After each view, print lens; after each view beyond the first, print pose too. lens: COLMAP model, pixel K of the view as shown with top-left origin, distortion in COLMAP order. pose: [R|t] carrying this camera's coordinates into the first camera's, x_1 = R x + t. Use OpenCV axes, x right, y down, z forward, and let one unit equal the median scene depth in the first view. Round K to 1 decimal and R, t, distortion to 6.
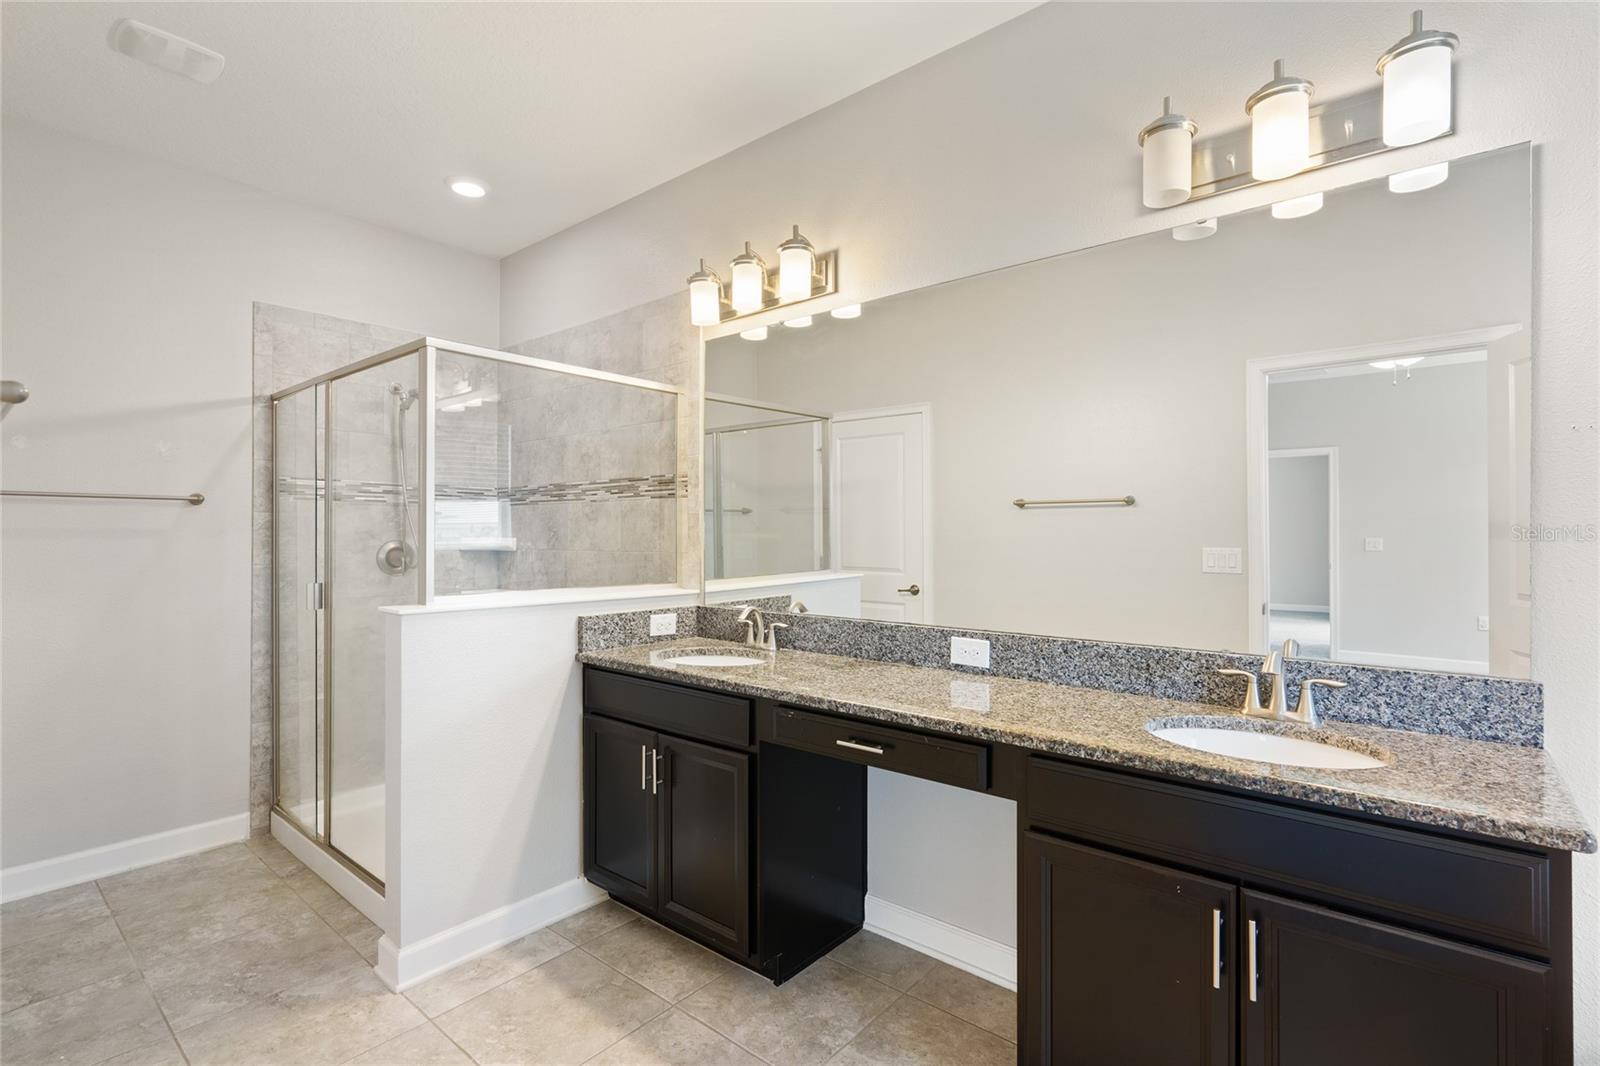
lens RADIAL K [[735.7, 0, 800.6], [0, 735.7, 536.0], [0, 0, 1]] dist [0.002355, -0.000127]
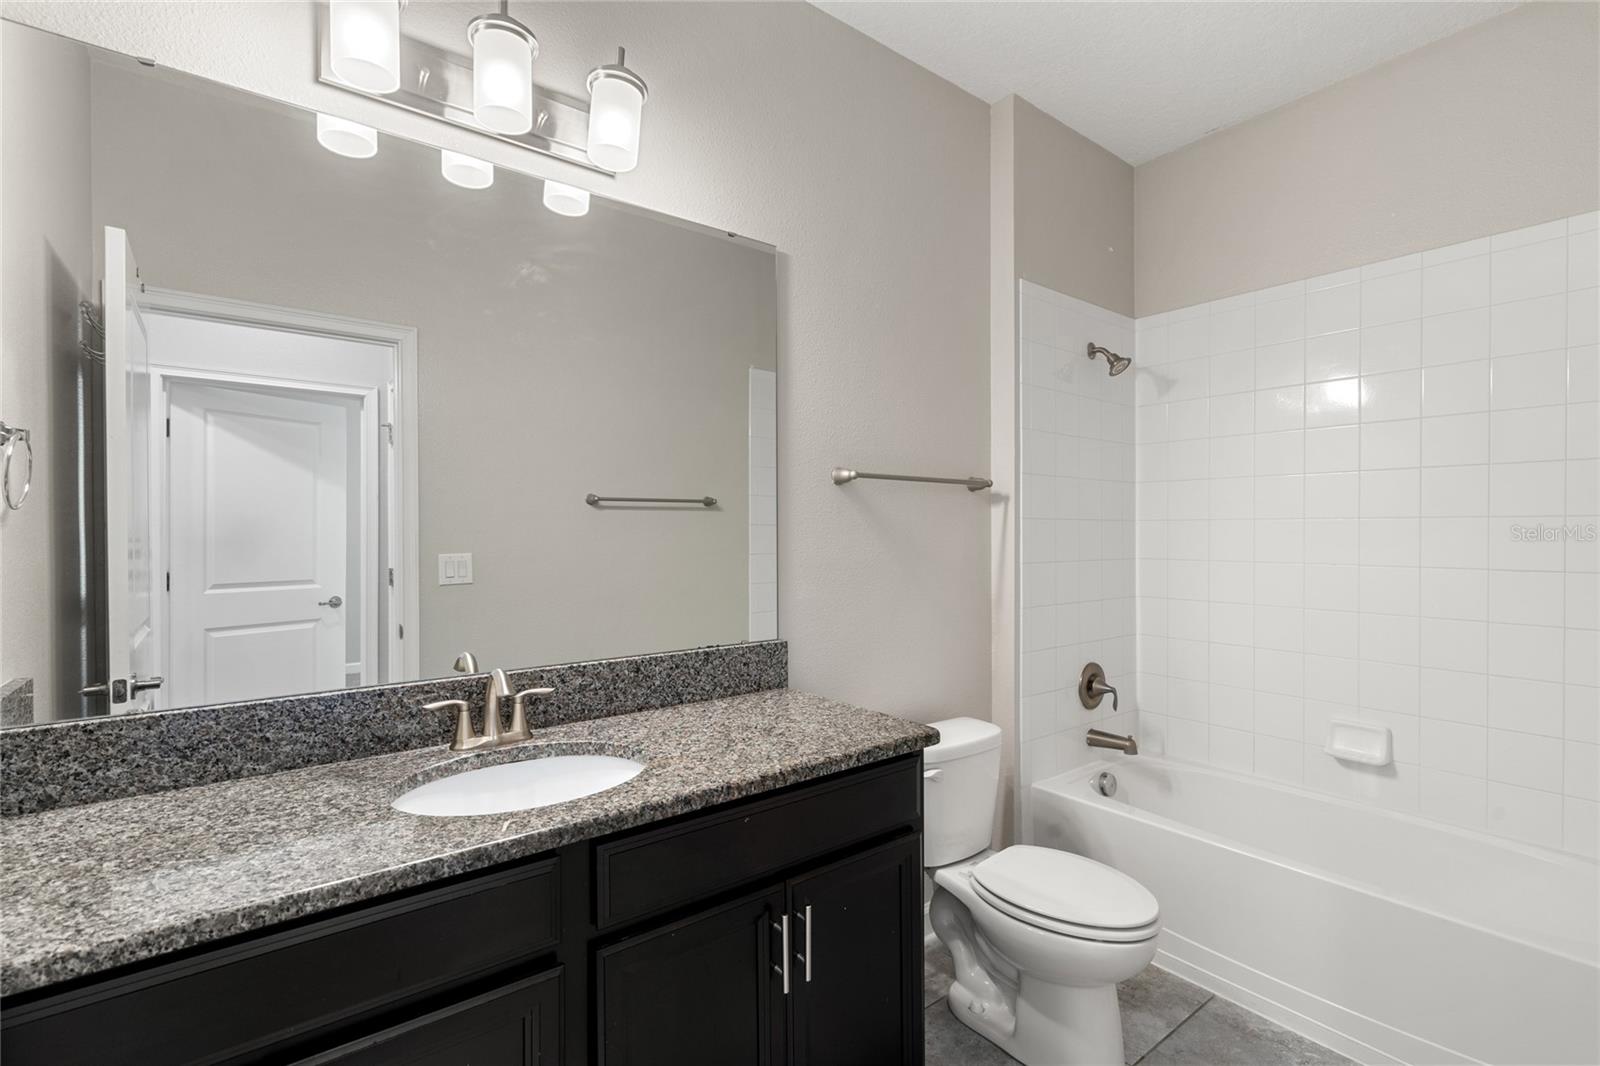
lens RADIAL K [[735.7, 0, 800.4], [0, 735.7, 527.2], [0, 0, 1]] dist [0.002355, -0.000127]
pose [[0.209925, -0.000744, 0.977717, -0.135543], [-0.003706, 0.999992, 0.001557, -0.015578], [-0.977710, -0.003951, 0.209921, 0.464179]]
